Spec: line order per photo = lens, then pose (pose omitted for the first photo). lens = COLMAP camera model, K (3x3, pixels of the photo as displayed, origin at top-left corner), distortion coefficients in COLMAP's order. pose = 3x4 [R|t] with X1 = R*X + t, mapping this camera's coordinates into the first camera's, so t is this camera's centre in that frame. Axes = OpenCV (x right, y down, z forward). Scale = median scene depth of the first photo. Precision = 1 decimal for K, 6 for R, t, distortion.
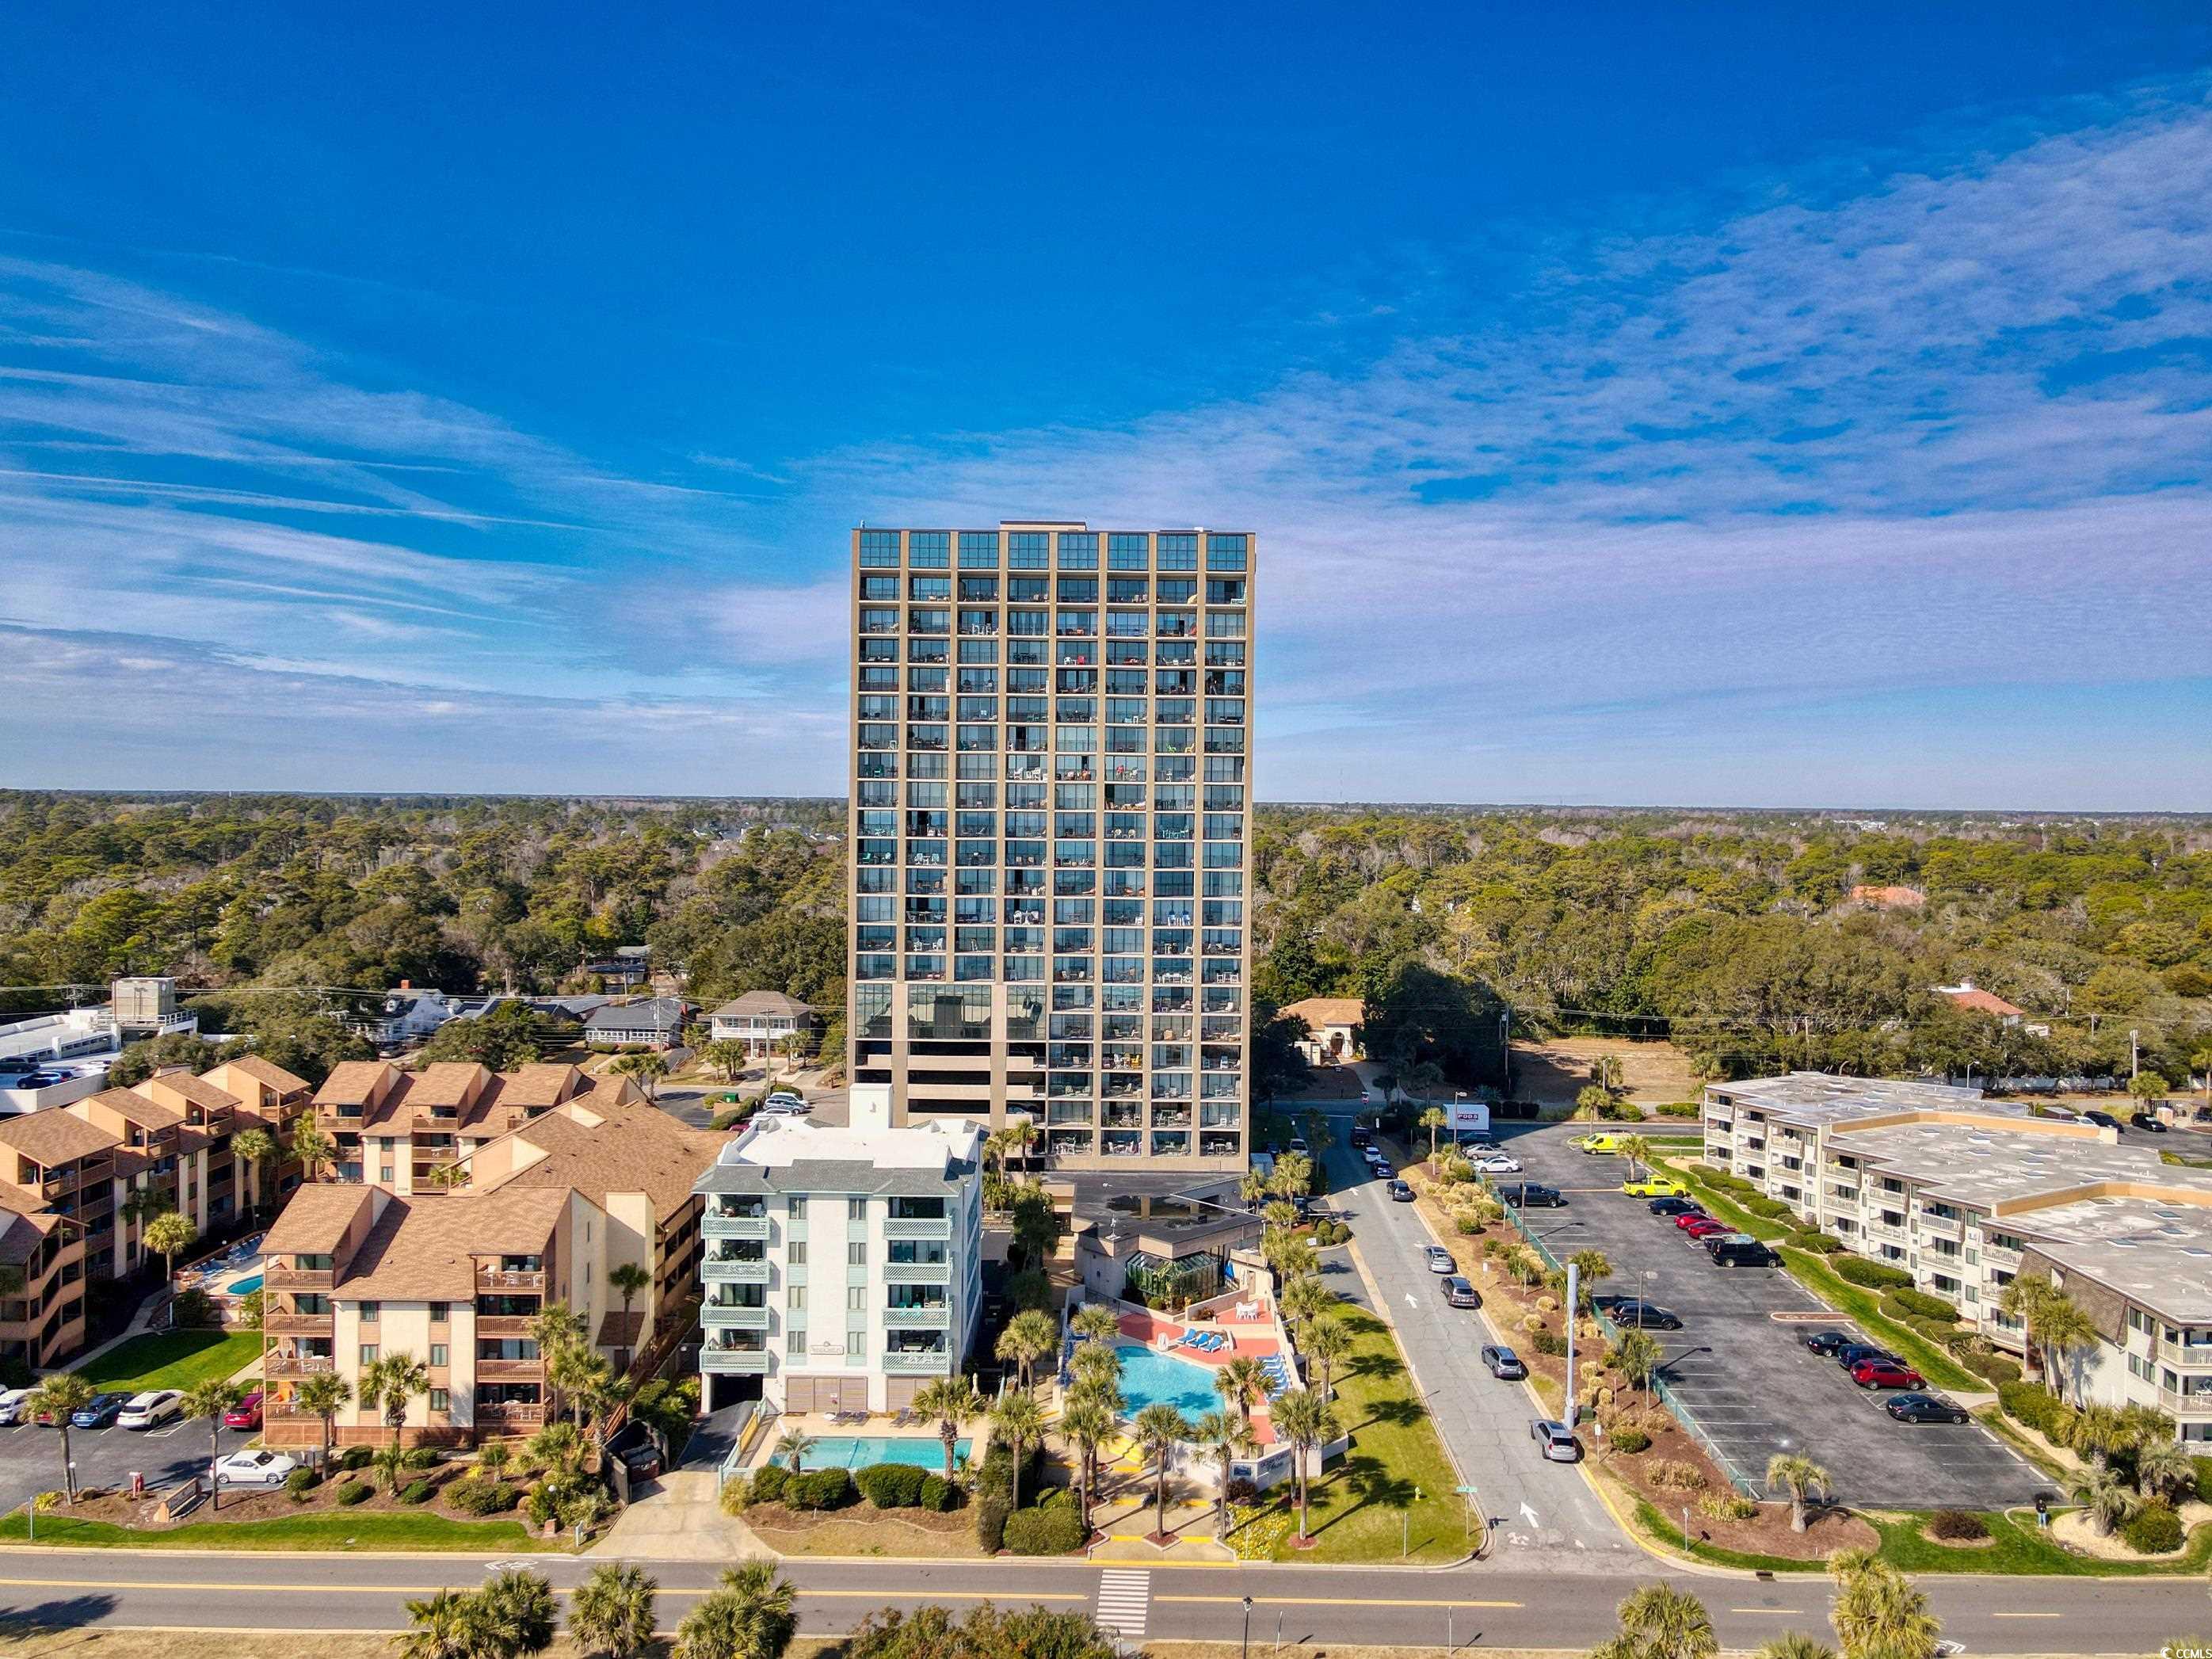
lens RADIAL K [[1627.0, 0, 1106.0], [0, 1627.0, 829.5], [0, 0, 1]] dist [0.001721, 0.026127]
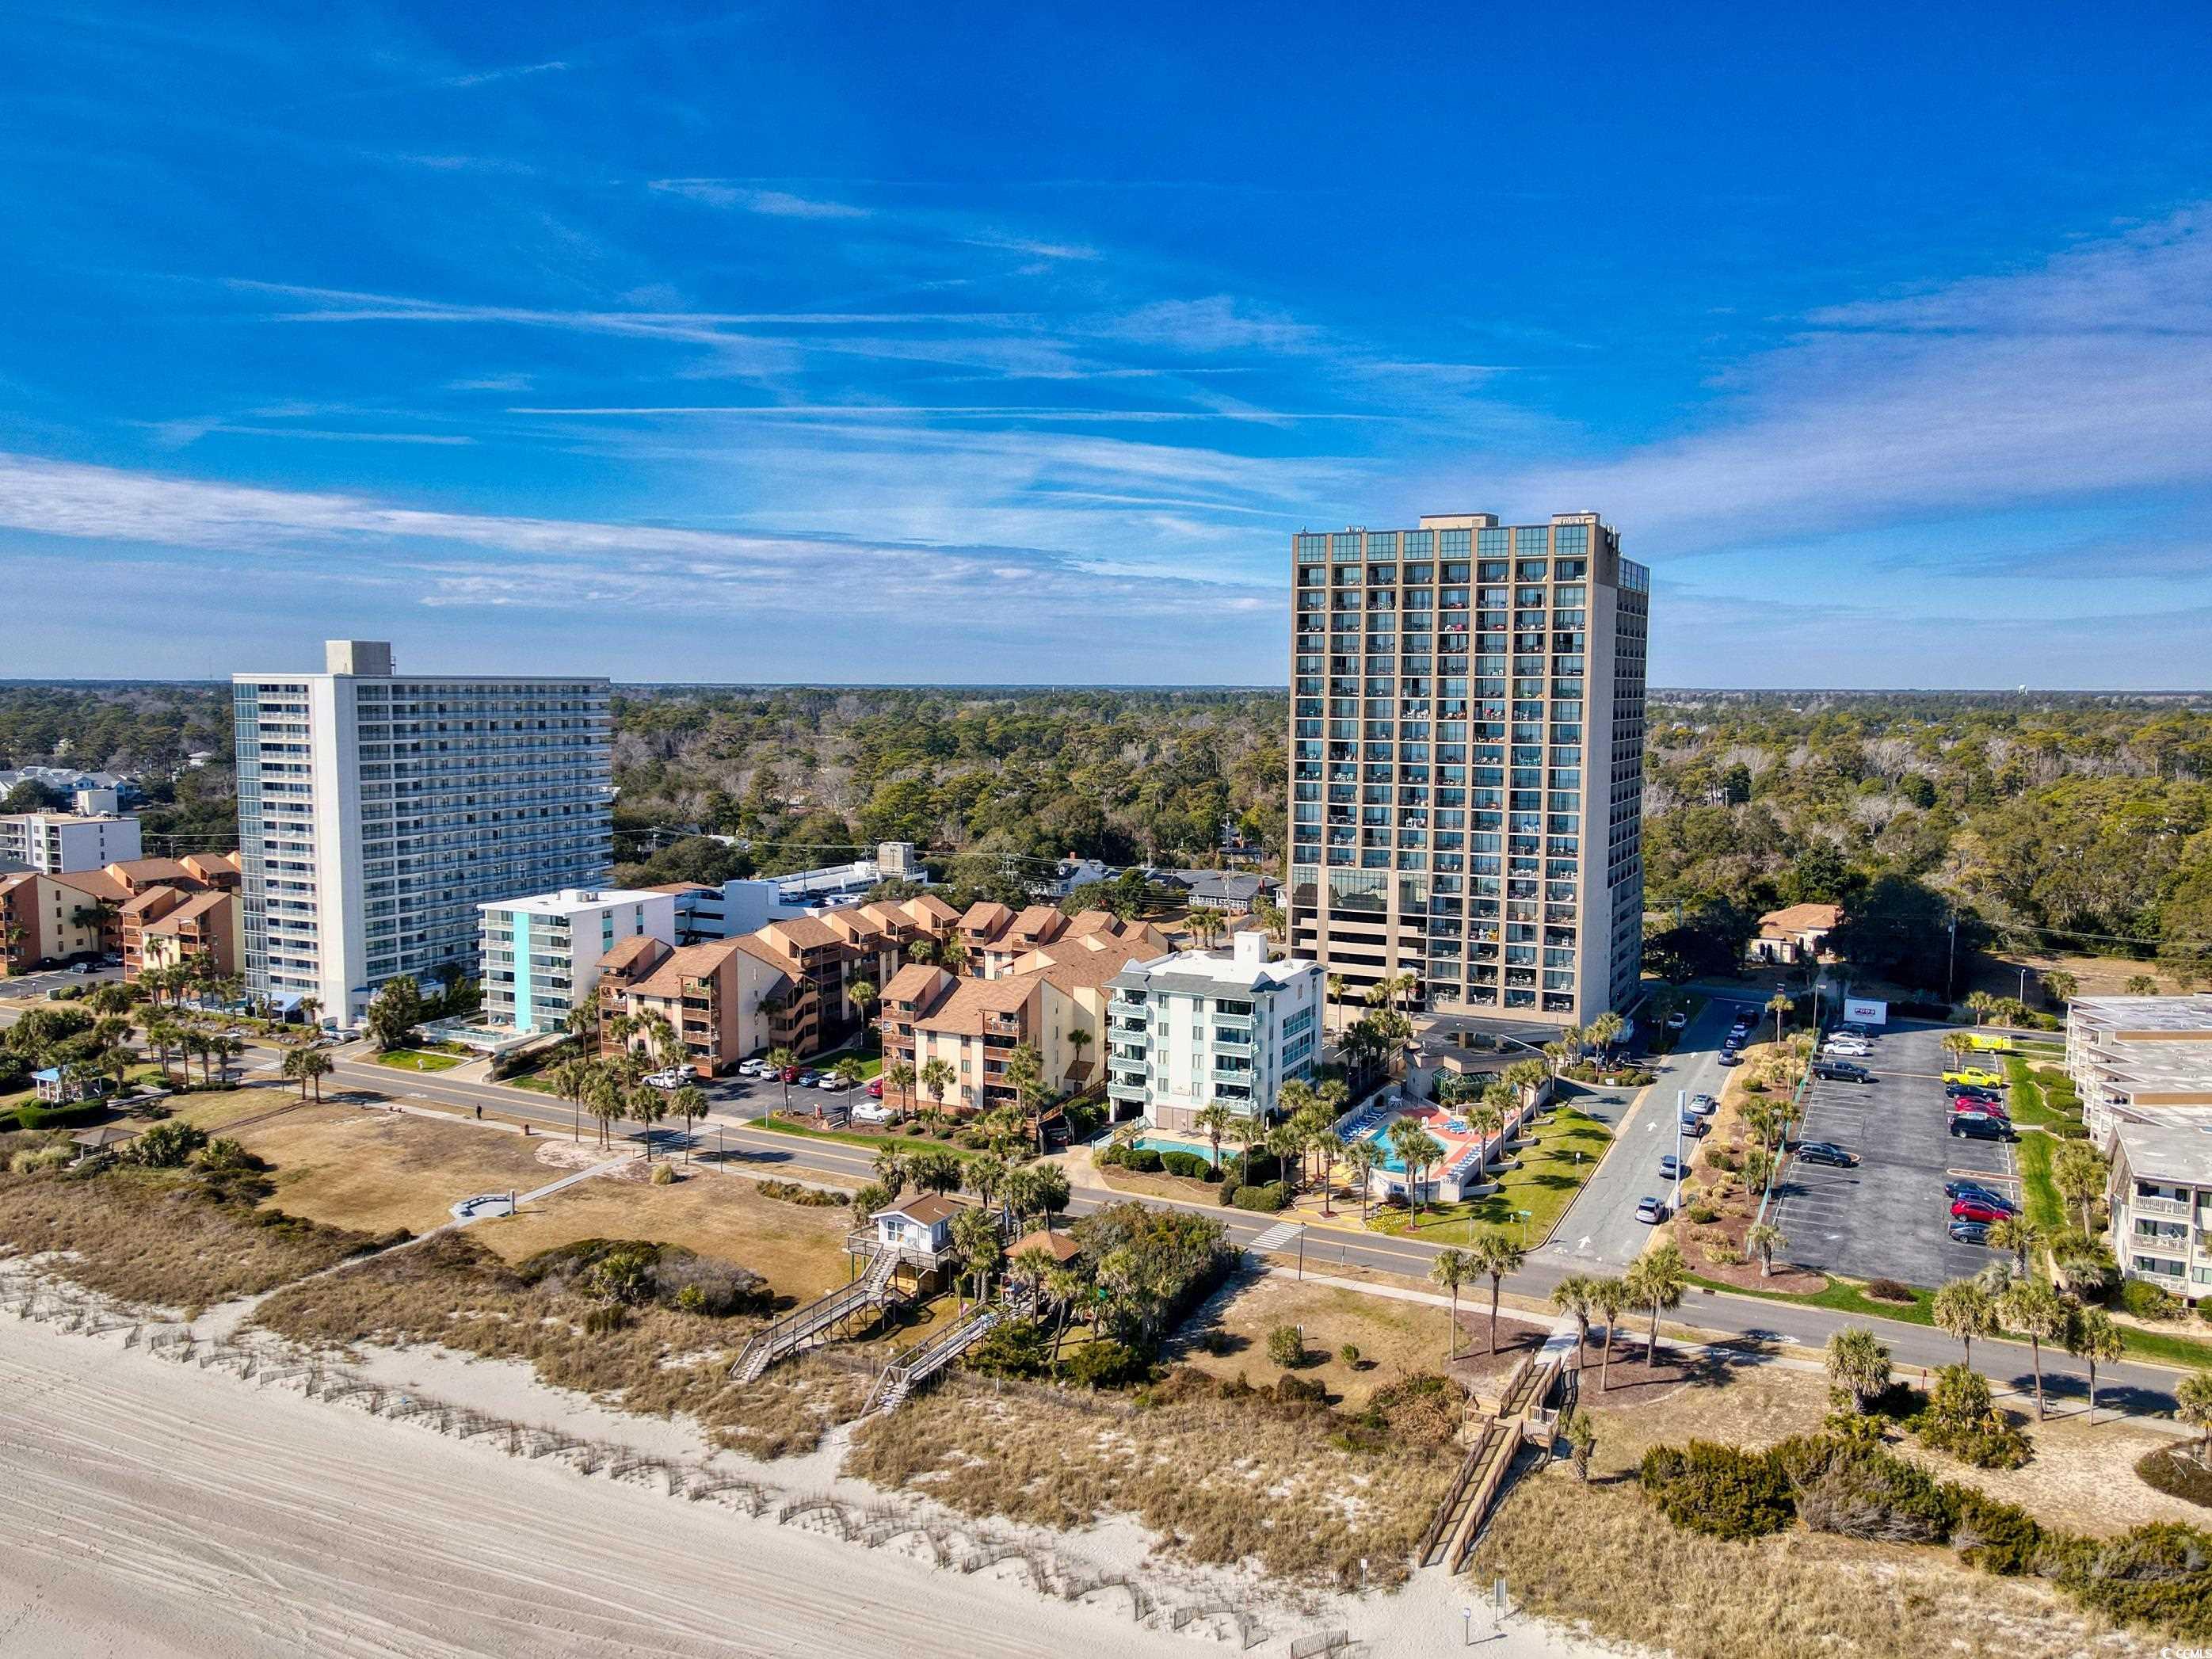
lens RADIAL K [[1627.0, 0, 1106.0], [0, 1627.0, 829.5], [0, 0, 1]] dist [0.001721, 0.026127]
pose [[0.891040, 0.035363, -0.452546, 0.331502], [-0.004708, 0.997627, 0.068686, -0.030812], [0.453901, -0.059071, 0.889092, -0.300633]]
